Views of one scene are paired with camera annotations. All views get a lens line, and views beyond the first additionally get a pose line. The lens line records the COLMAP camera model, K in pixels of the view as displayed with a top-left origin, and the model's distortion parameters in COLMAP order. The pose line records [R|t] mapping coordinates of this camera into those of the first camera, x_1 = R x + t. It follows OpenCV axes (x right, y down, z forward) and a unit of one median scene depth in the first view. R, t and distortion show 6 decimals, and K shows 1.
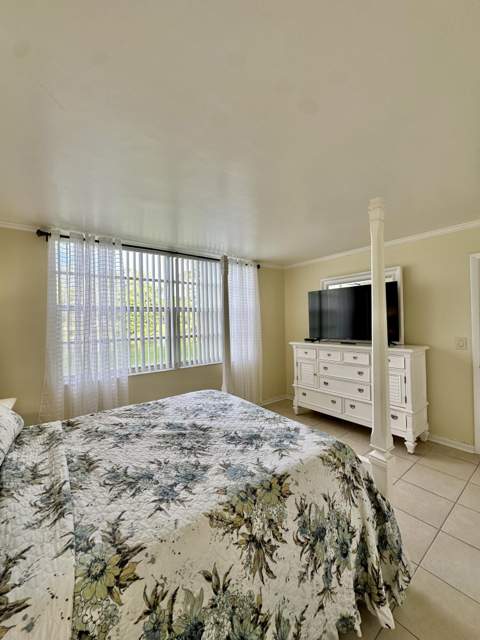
lens RADIAL K [[255.7, 0, 244.1], [0, 255.7, 322.5], [0, 0, 1]] dist [-0.005708, 0.000803]
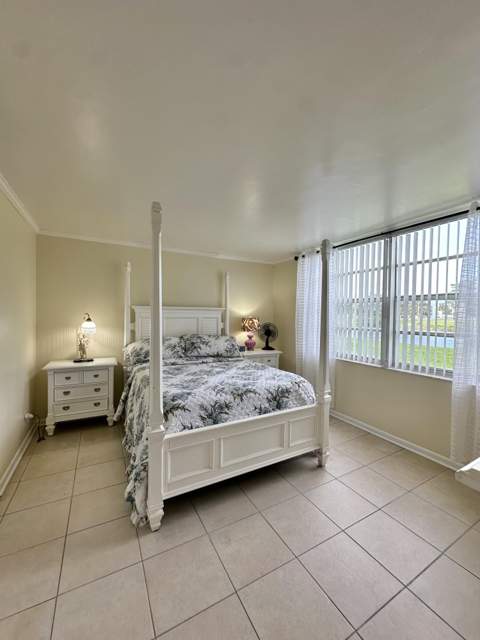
lens RADIAL K [[255.7, 0, 239.4], [0, 255.7, 319.9], [0, 0, 1]] dist [-0.005708, 0.000803]
pose [[-0.150016, 0.050687, -0.987383, 0.677510], [0.001297, 0.998694, 0.051071, -0.026421], [0.988683, 0.006381, -0.149886, 0.657604]]
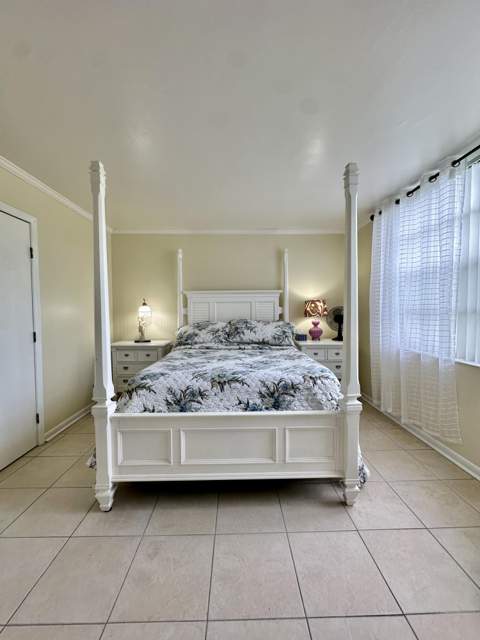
lens RADIAL K [[255.7, 0, 239.7], [0, 255.7, 320.0], [0, 0, 1]] dist [-0.005708, 0.000803]
pose [[-0.590410, 0.066256, -0.804379, 0.458207], [0.033600, 0.997779, 0.057524, 0.032934], [0.806404, 0.006936, -0.591325, 0.882643]]
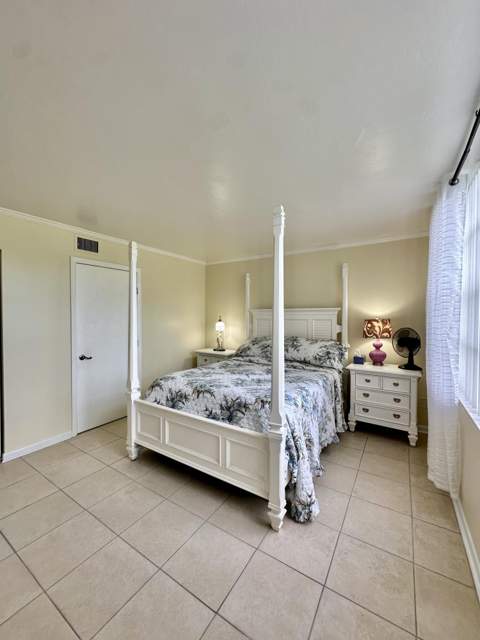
lens RADIAL K [[255.7, 0, 239.9], [0, 255.7, 319.1], [0, 0, 1]] dist [-0.005708, 0.000803]
pose [[-0.937429, 0.033998, -0.346512, 0.215675], [0.031125, 0.999419, 0.013852, -0.003840], [0.346782, 0.002200, -0.937943, 1.187624]]
